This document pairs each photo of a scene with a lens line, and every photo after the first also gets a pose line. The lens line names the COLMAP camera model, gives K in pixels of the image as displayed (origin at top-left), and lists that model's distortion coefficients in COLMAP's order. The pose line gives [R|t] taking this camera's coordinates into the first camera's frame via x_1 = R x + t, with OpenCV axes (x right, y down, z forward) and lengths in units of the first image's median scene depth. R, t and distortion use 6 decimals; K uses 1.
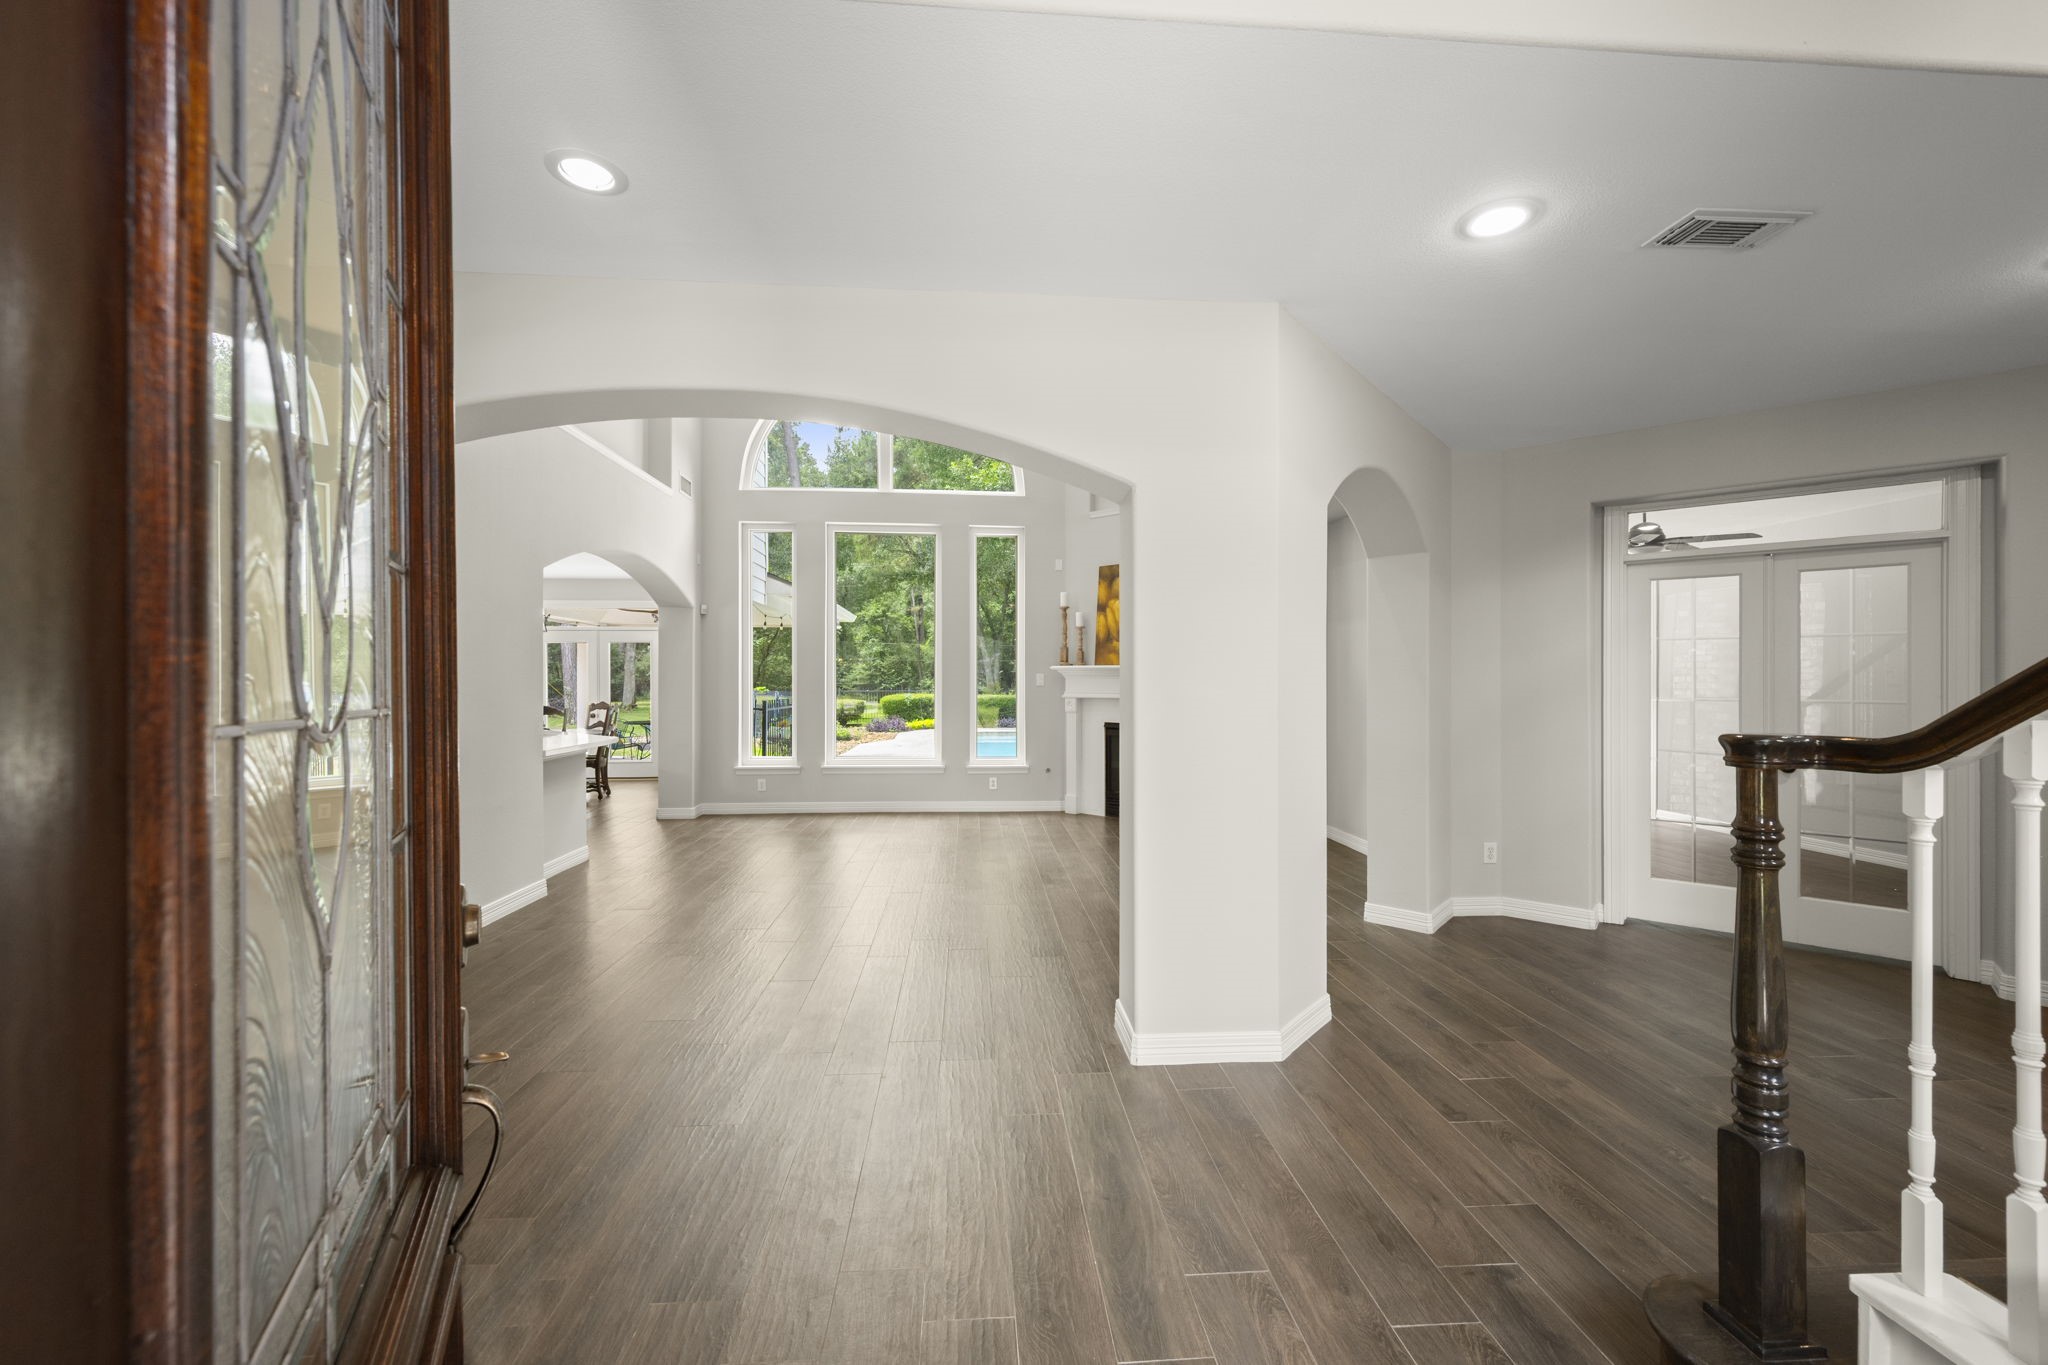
lens RADIAL K [[900.4, 0, 1075.9], [0, 900.4, 680.7], [0, 0, 1]] dist [0.002727, -0.000023]
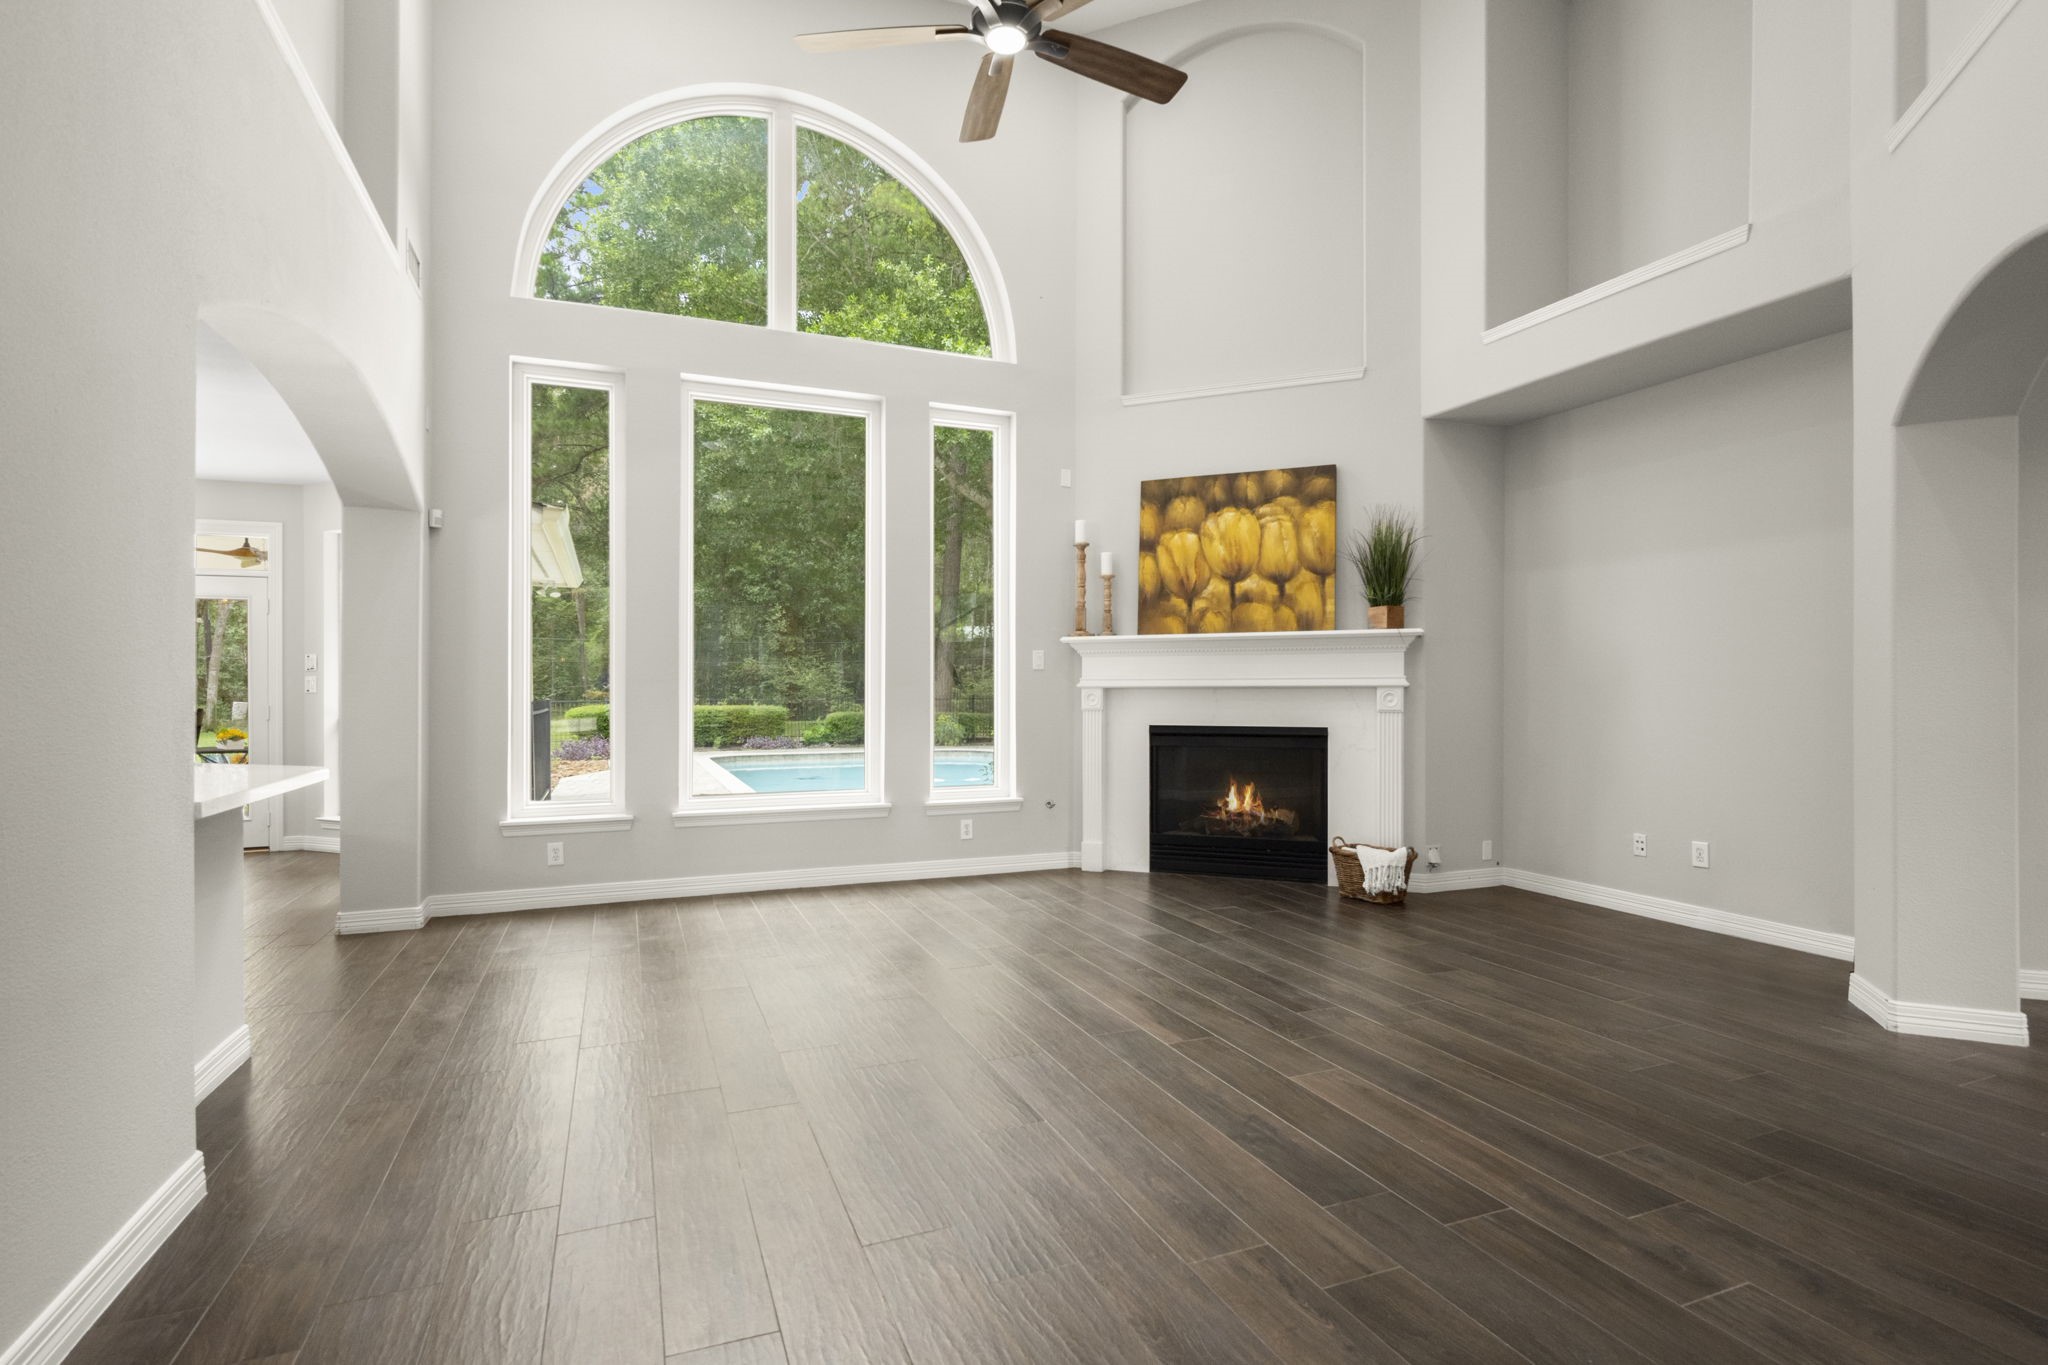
lens RADIAL K [[985.5, 0, 1027.3], [0, 985.5, 684.3], [0, 0, 1]] dist [-0.000701, -0.000200]
pose [[0.952599, -0.002559, 0.304217, -0.258908], [0.004772, 0.999967, -0.006531, 0.020950], [-0.304190, 0.007673, 0.952580, 0.356002]]
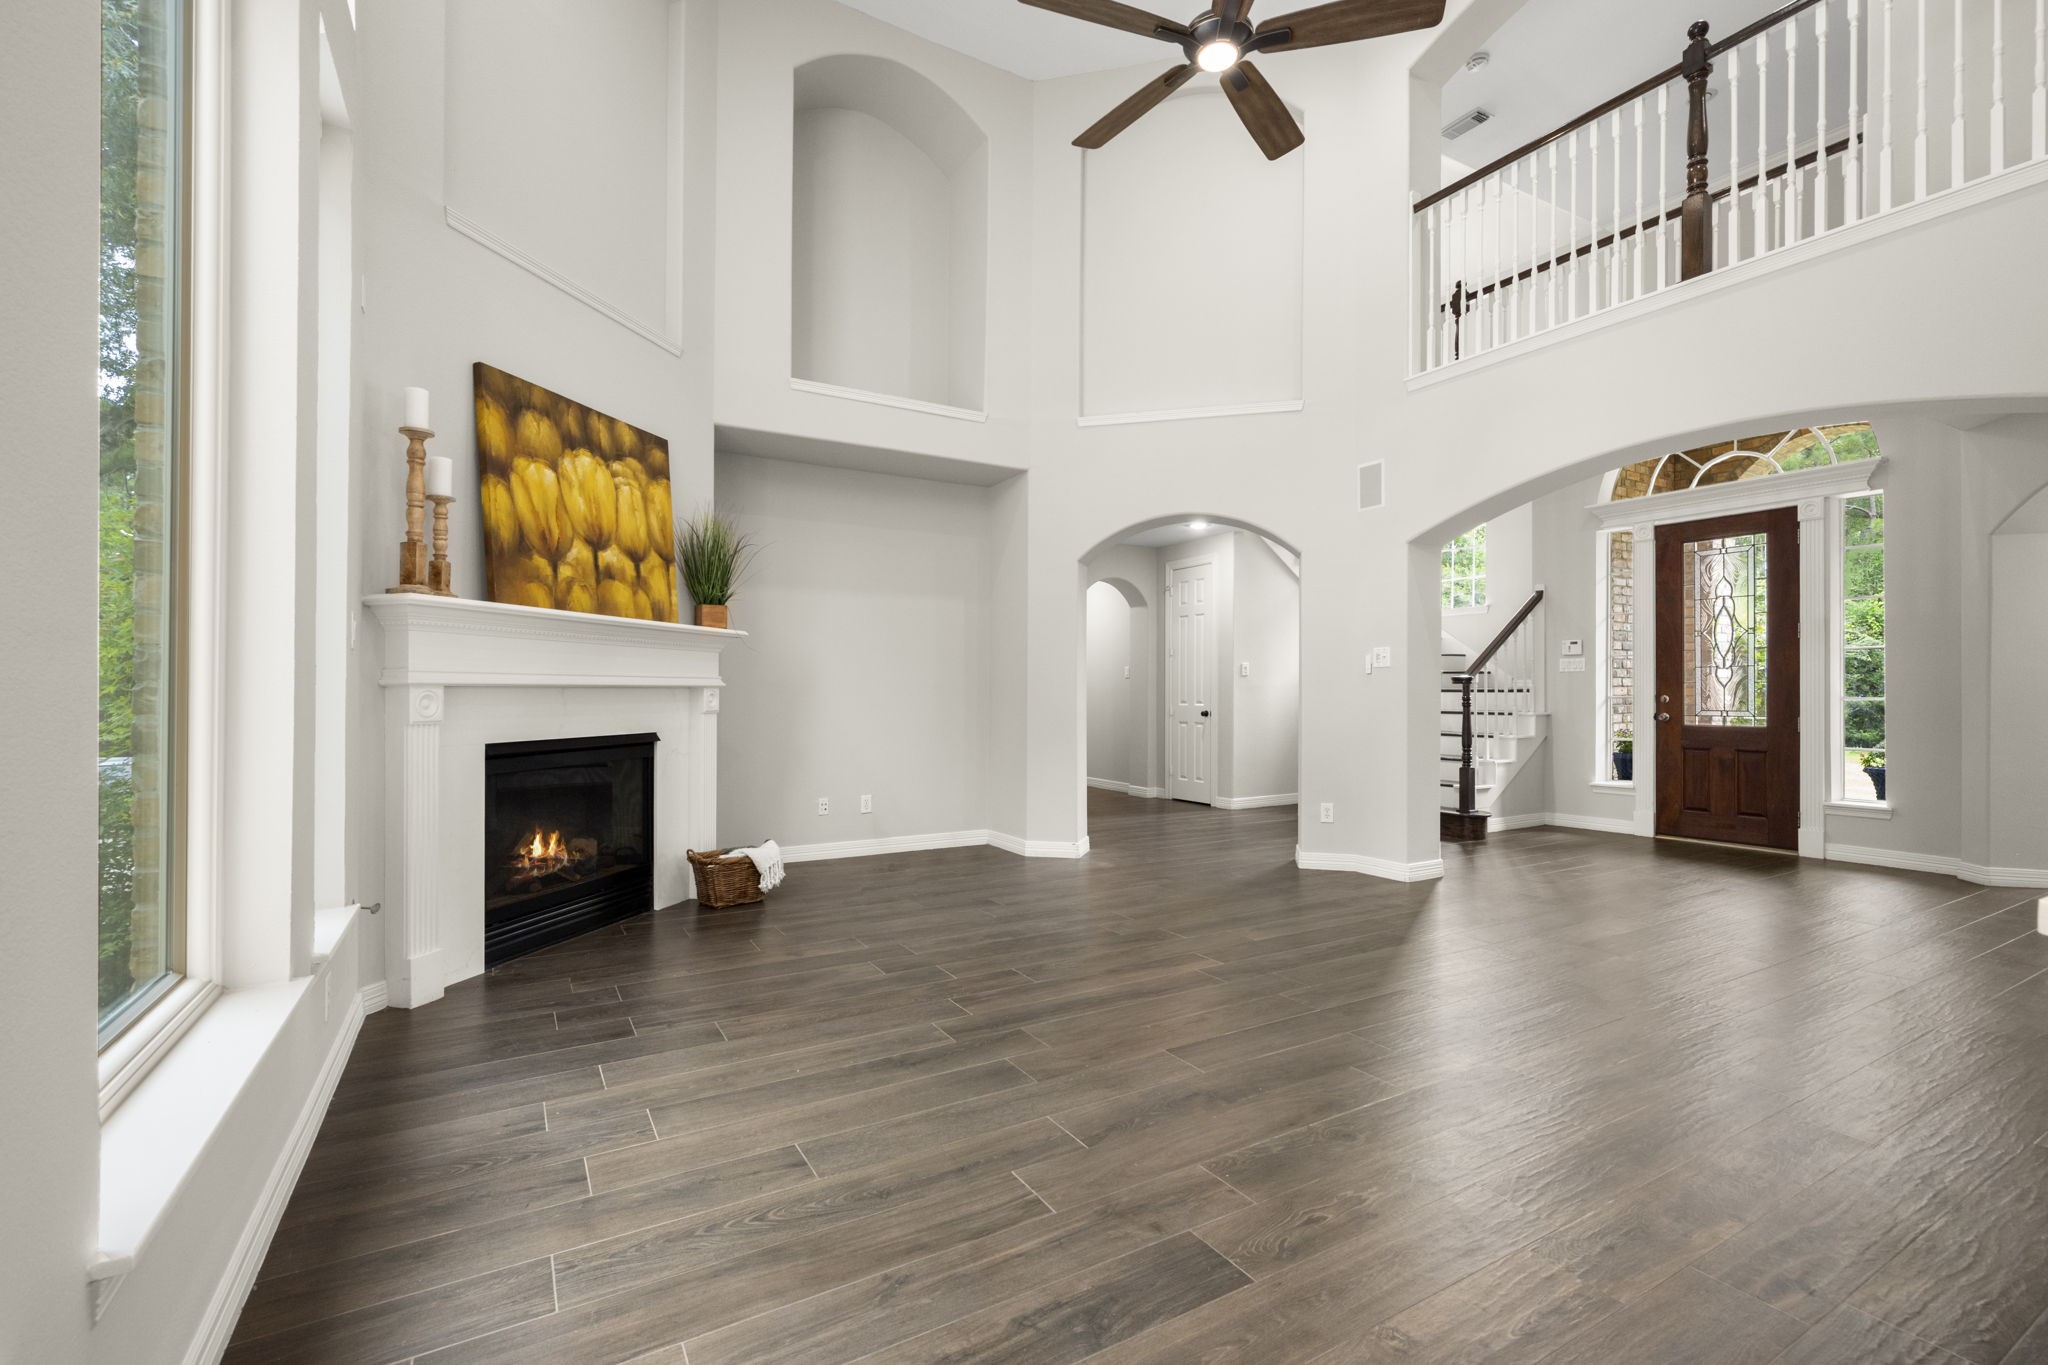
lens RADIAL K [[900.4, 0, 1022.8], [0, 900.4, 687.8], [0, 0, 1]] dist [0.002727, -0.000023]
pose [[-0.433427, 0.000468, 0.901189, -0.439486], [-0.002756, 0.999995, -0.001845, 0.020521], [-0.901184, -0.003283, -0.433423, 0.938603]]
